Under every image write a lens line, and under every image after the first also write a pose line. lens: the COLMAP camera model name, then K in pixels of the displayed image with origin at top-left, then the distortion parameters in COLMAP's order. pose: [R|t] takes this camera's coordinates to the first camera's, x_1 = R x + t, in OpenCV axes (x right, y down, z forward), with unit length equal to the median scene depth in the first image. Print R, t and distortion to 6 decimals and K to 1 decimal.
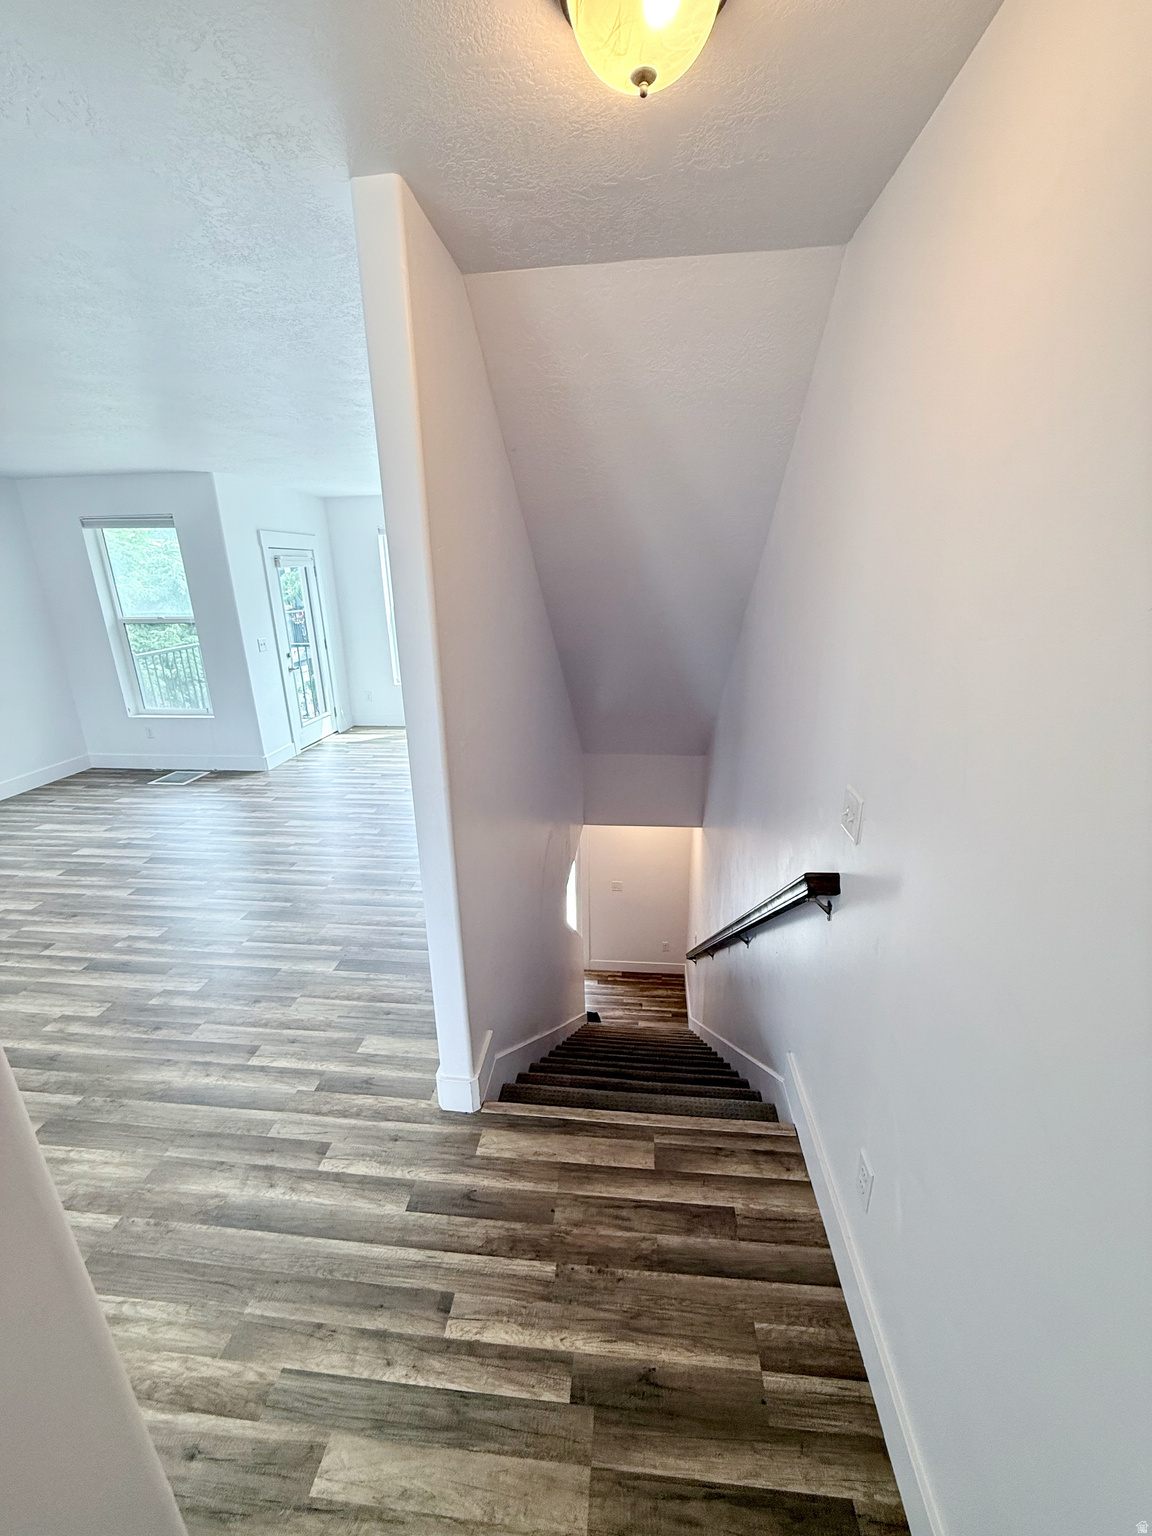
lens RADIAL K [[608.6, 0, 571.9], [0, 608.6, 766.4], [0, 0, 1]] dist [0.000926, 0.000266]
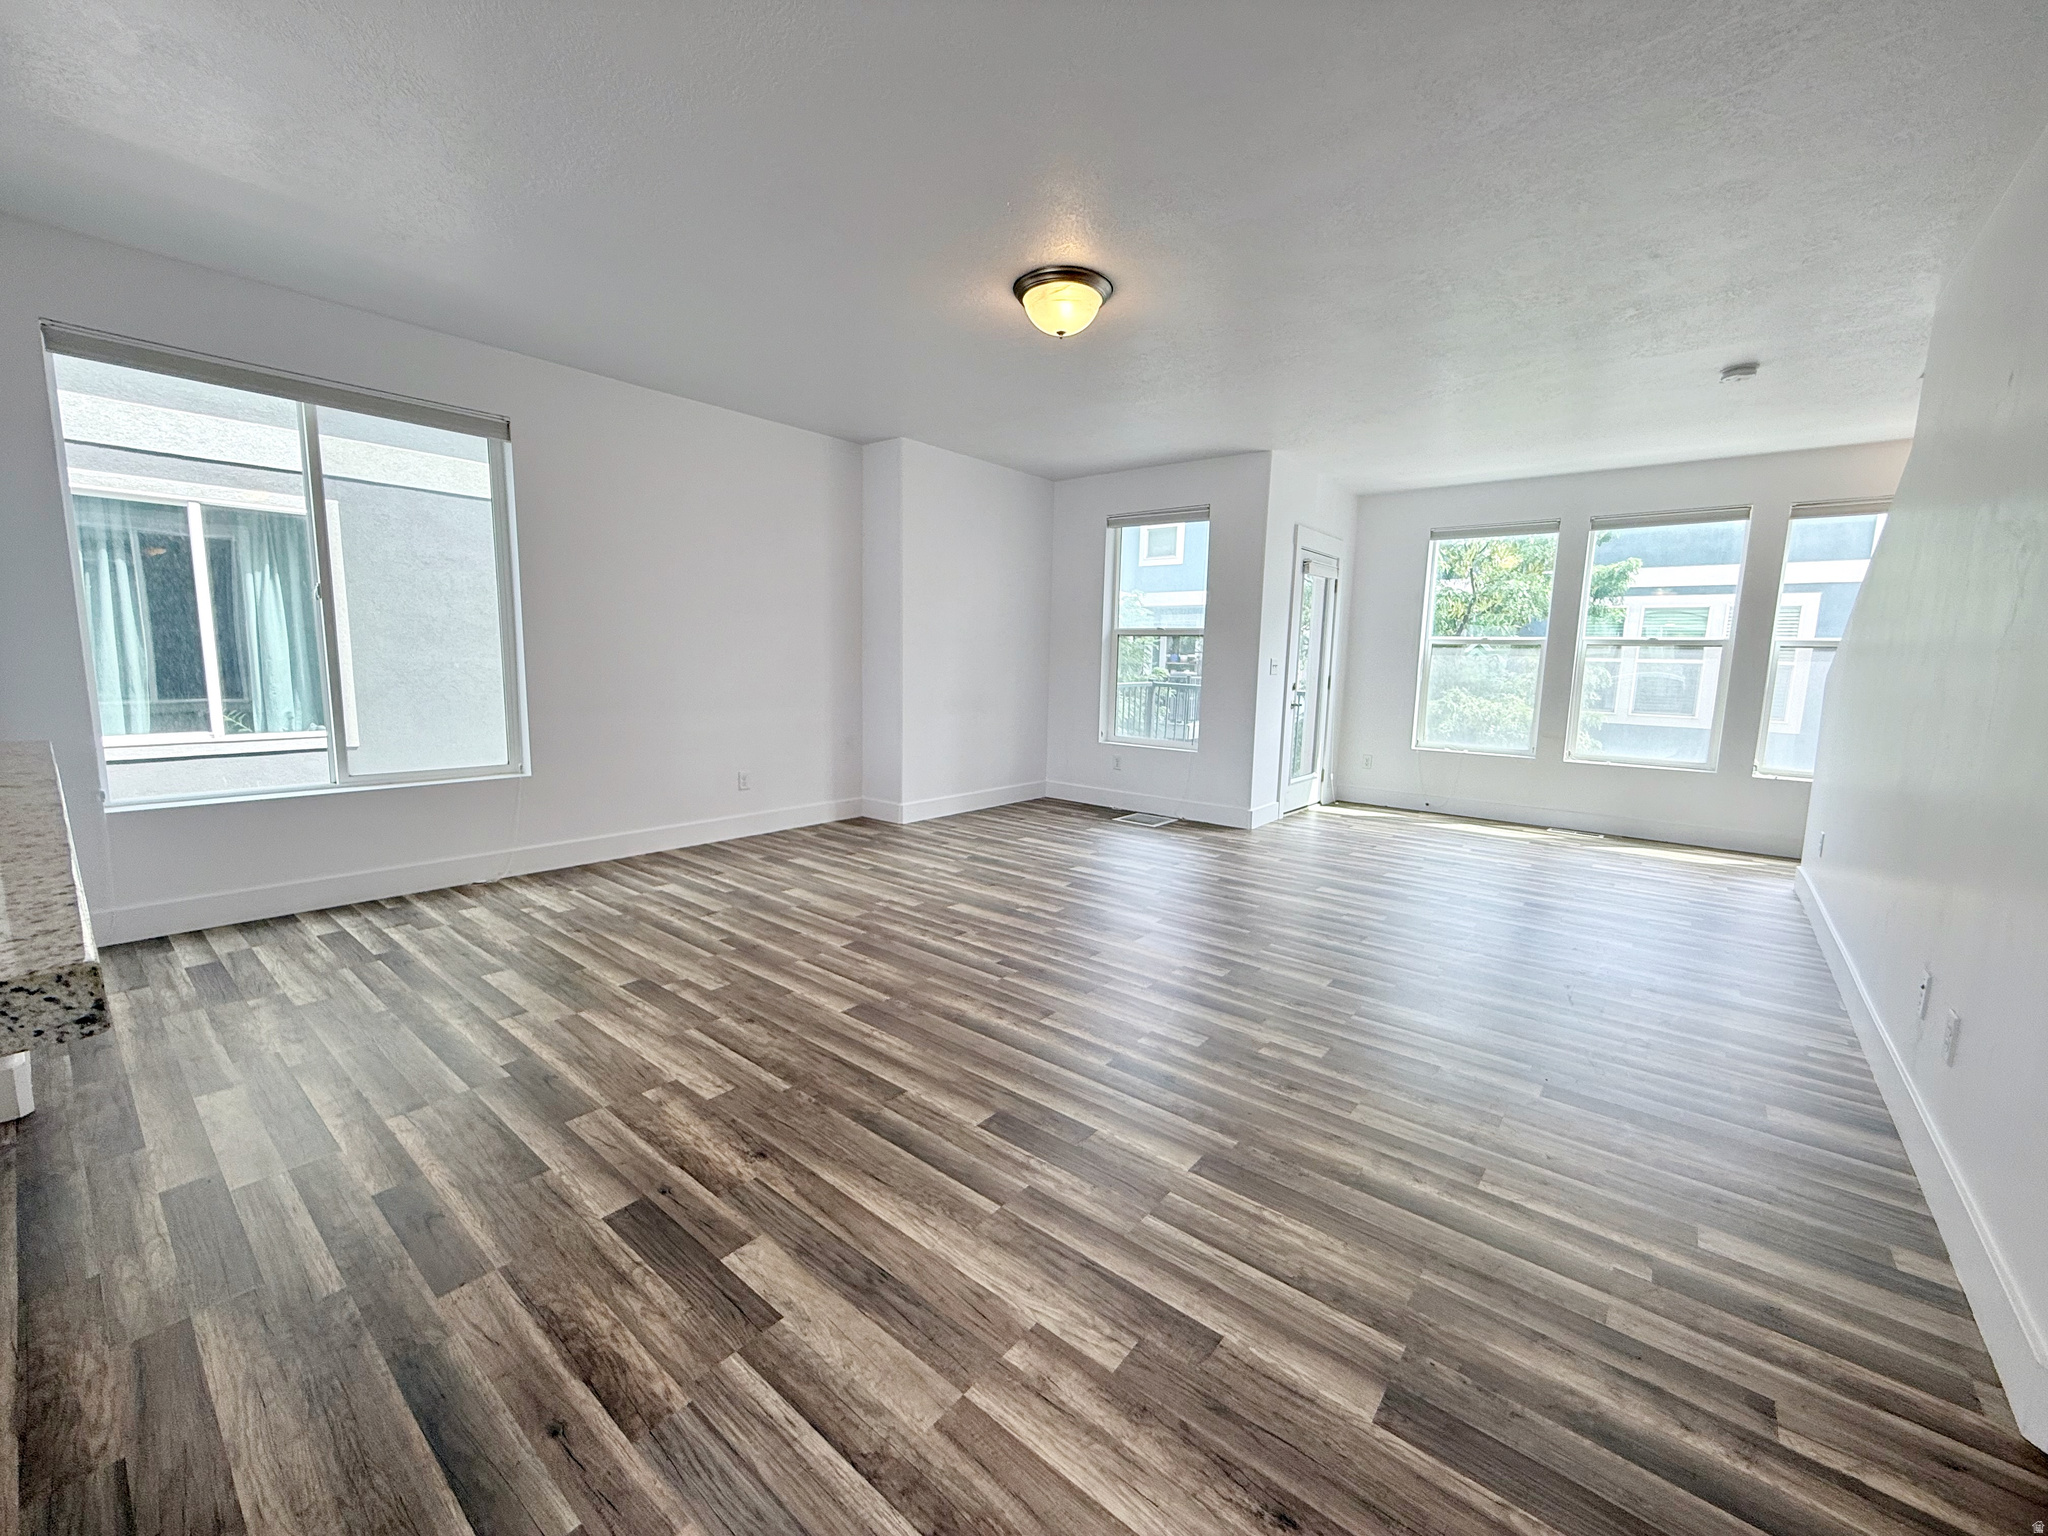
lens RADIAL K [[816.5, 0, 1018.9], [0, 816.5, 767.6], [0, 0, 1]] dist [-0.001508, 0.000763]
pose [[0.835520, 0.112489, -0.537822, -0.293311], [-0.203923, 0.972395, -0.113416, 0.149100], [0.510217, 0.204435, 0.835395, 0.002987]]
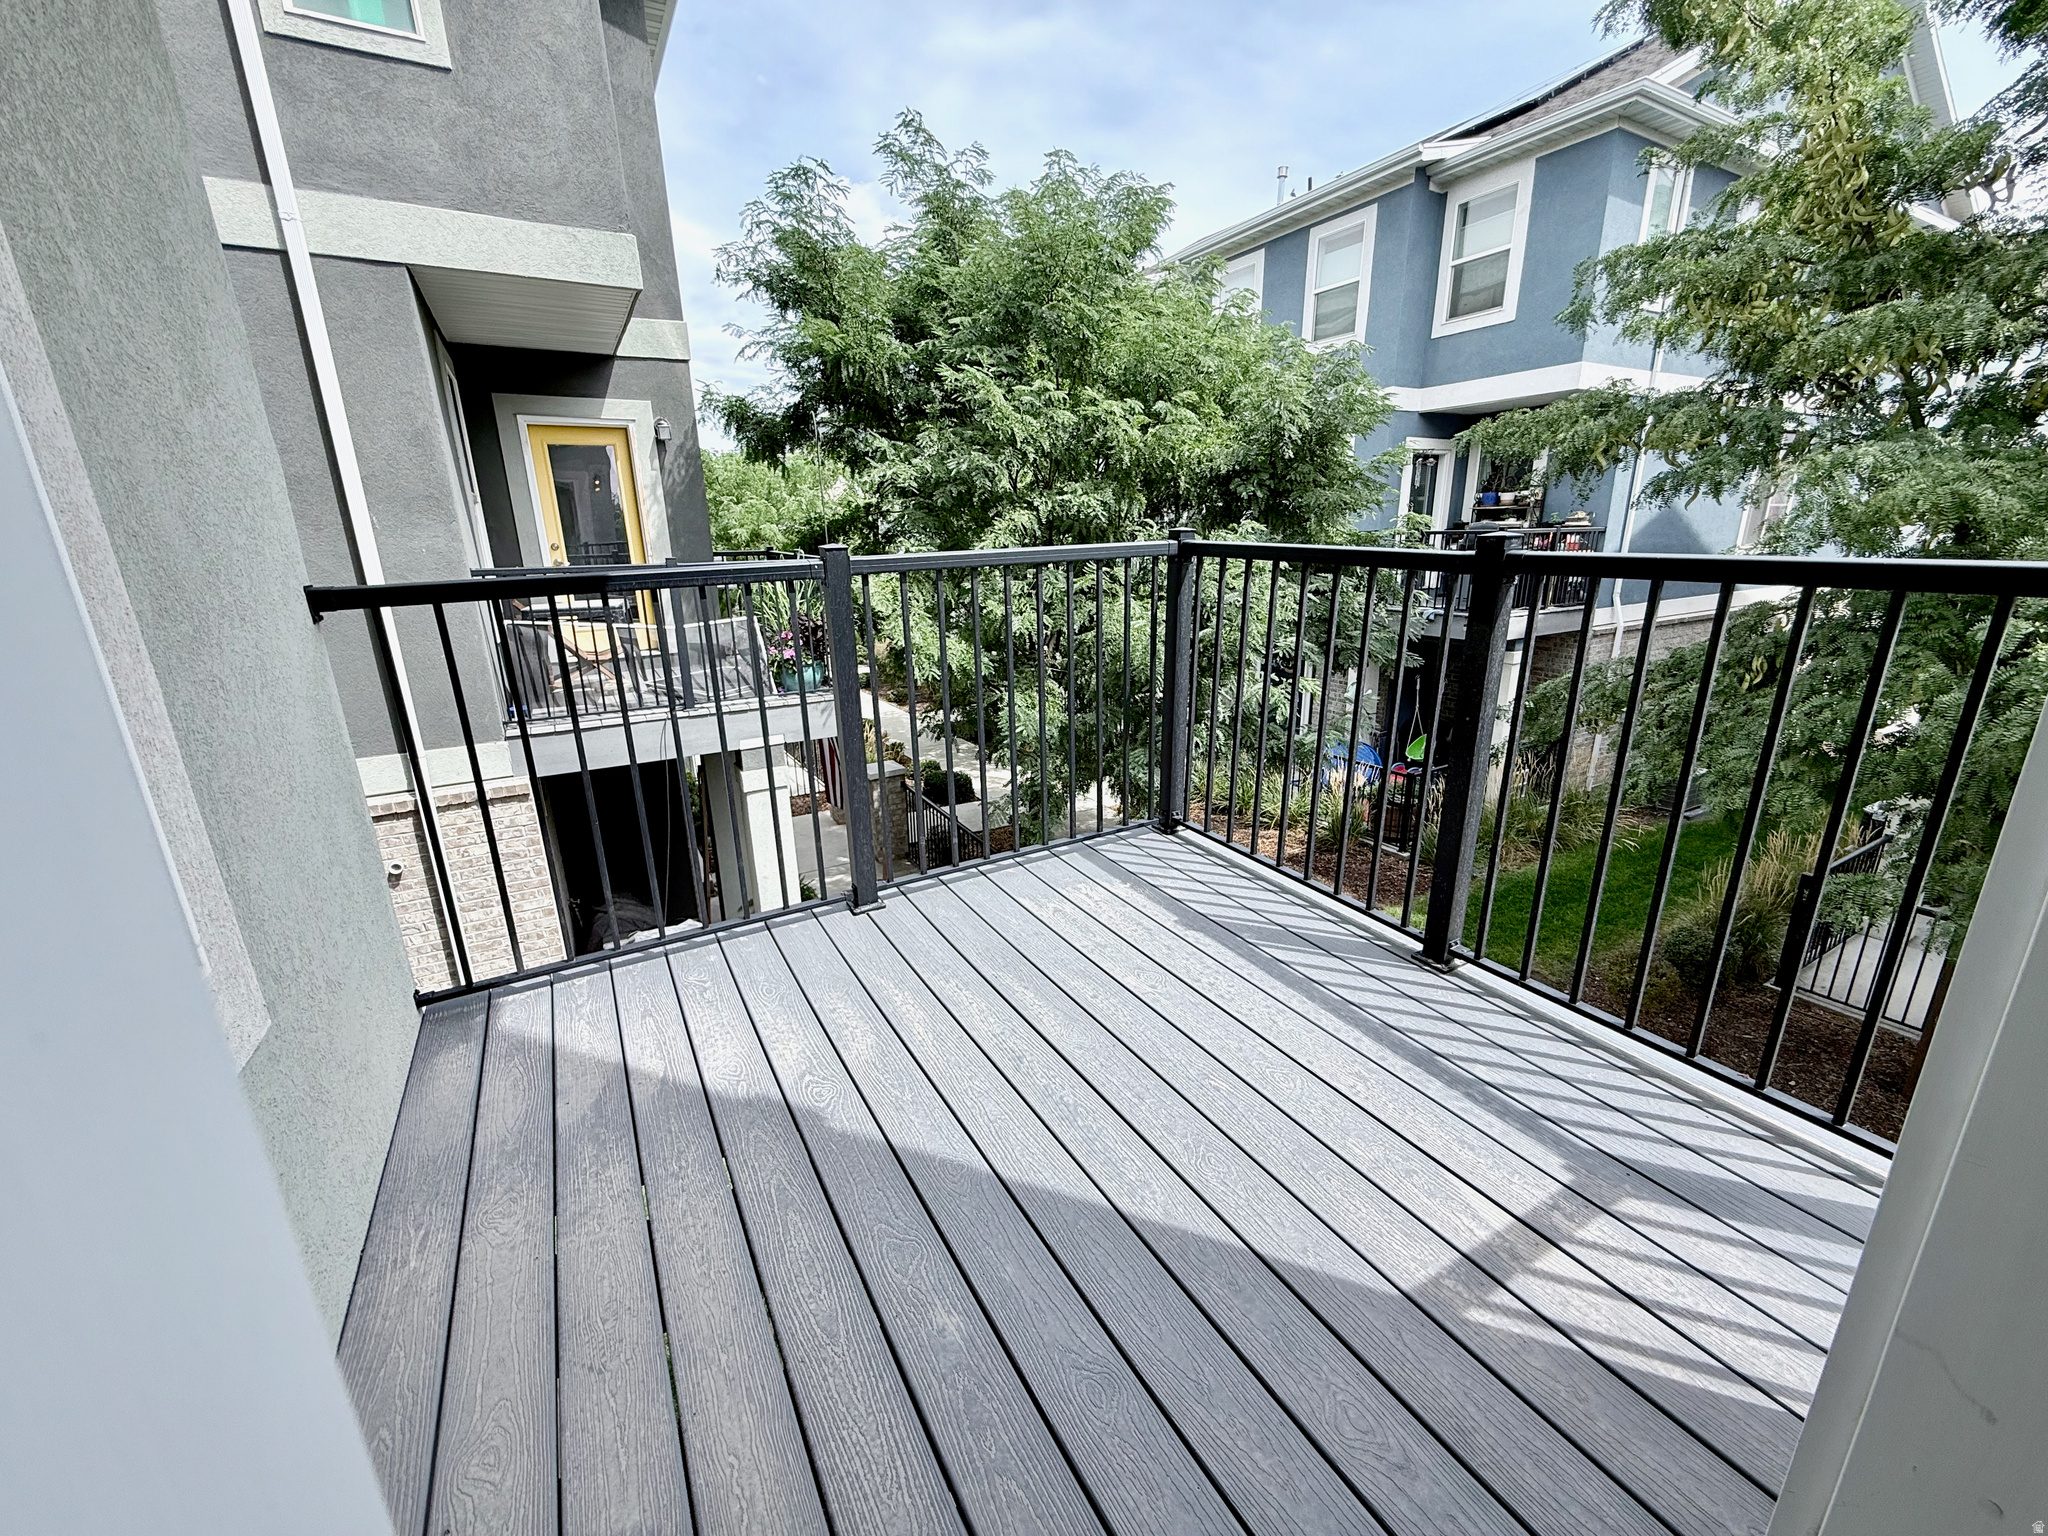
lens RADIAL K [[816.5, 0, 1018.9], [0, 816.5, 767.6], [0, 0, 1]] dist [-0.001508, 0.000763]
pose [[0.588552, 0.236564, -0.773074, -0.739082], [-0.236262, 0.964816, 0.115369, -0.262454], [0.773167, 0.114748, 0.623736, 1.490281]]
